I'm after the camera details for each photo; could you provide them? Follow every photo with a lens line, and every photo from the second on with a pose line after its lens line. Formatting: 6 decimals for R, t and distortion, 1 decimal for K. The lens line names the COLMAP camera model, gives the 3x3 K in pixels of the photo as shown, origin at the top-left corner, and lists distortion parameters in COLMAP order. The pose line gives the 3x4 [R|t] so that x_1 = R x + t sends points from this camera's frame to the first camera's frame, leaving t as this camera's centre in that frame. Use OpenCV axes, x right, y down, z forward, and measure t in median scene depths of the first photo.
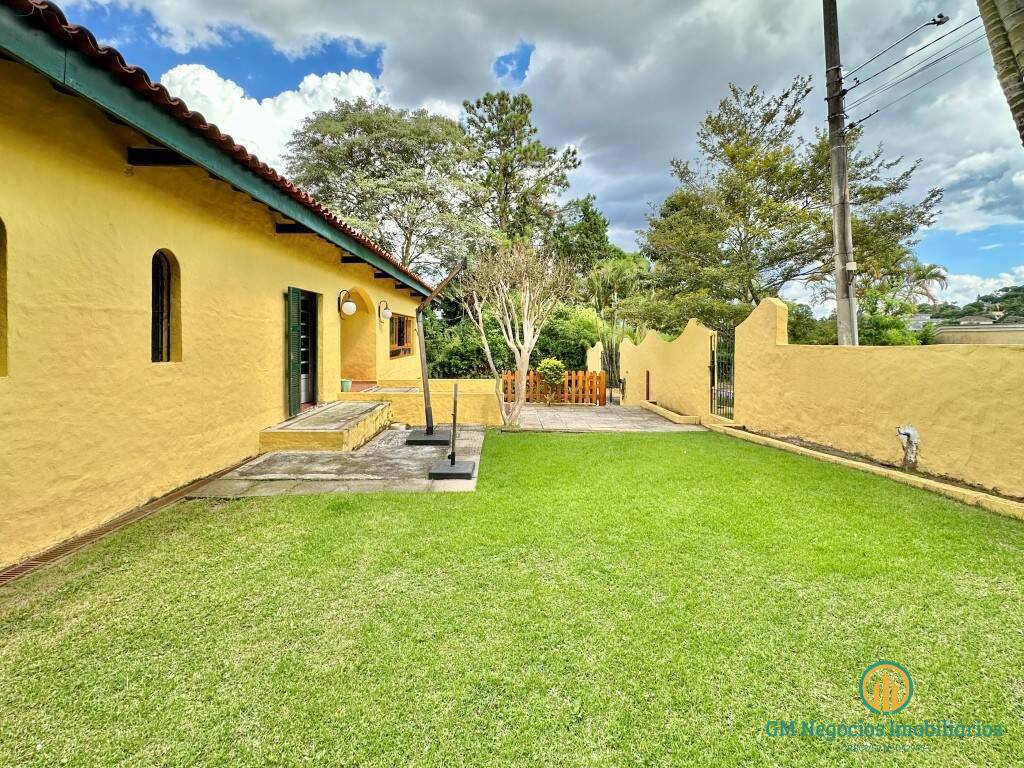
lens RADIAL K [[435.3, 0, 504.4], [0, 435.3, 339.1], [0, 0, 1]] dist [-0.001939, 0.000008]
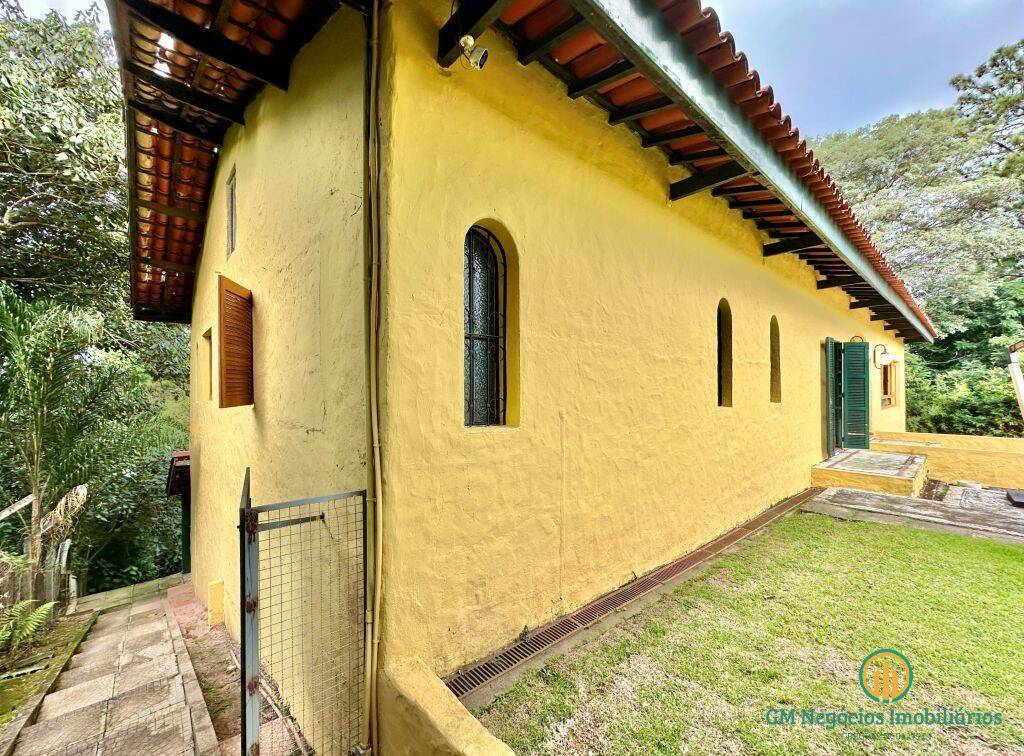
lens RADIAL K [[408.2, 0, 507.4], [0, 408.2, 387.6], [0, 0, 1]] dist [0.002072, -0.002244]
pose [[0.644570, -0.009515, -0.764486, -0.132200], [0.004515, 0.999952, -0.008638, 0.005277], [0.764532, 0.002116, 0.644582, -0.150392]]
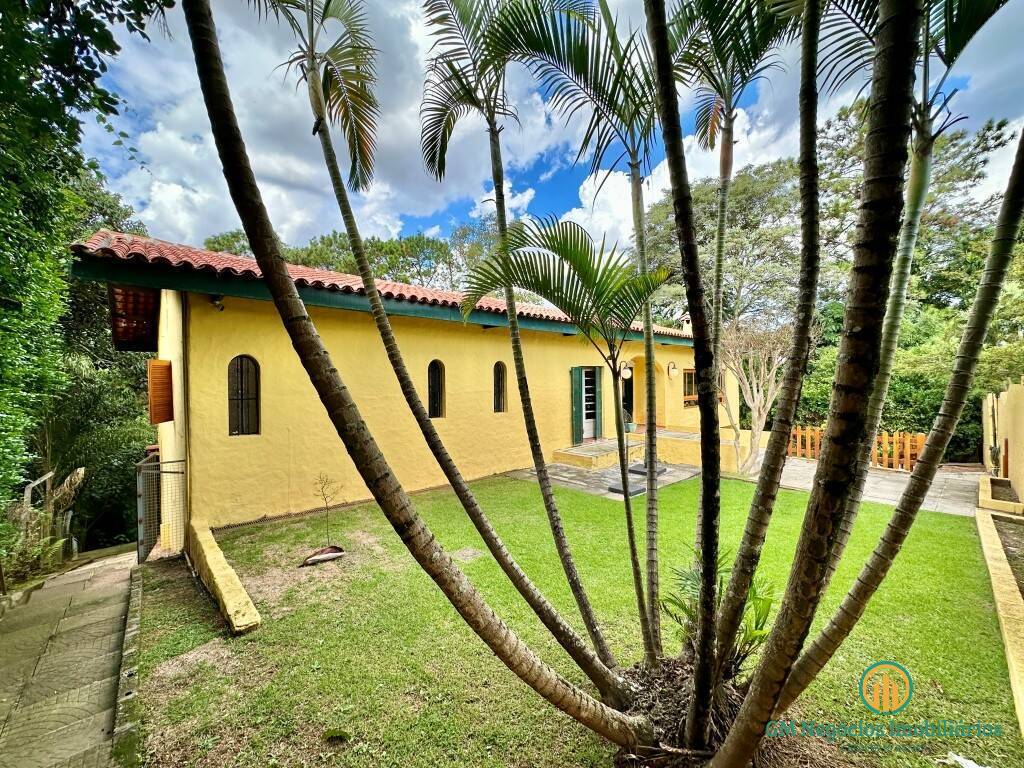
lens RADIAL K [[408.2, 0, 515.4], [0, 408.2, 382.5], [0, 0, 1]] dist [0.002072, -0.002244]
pose [[0.657645, -0.004712, -0.753313, 0.305746], [0.013209, 0.999899, 0.005277, -0.040559], [0.753212, -0.013421, 0.657641, -0.109384]]
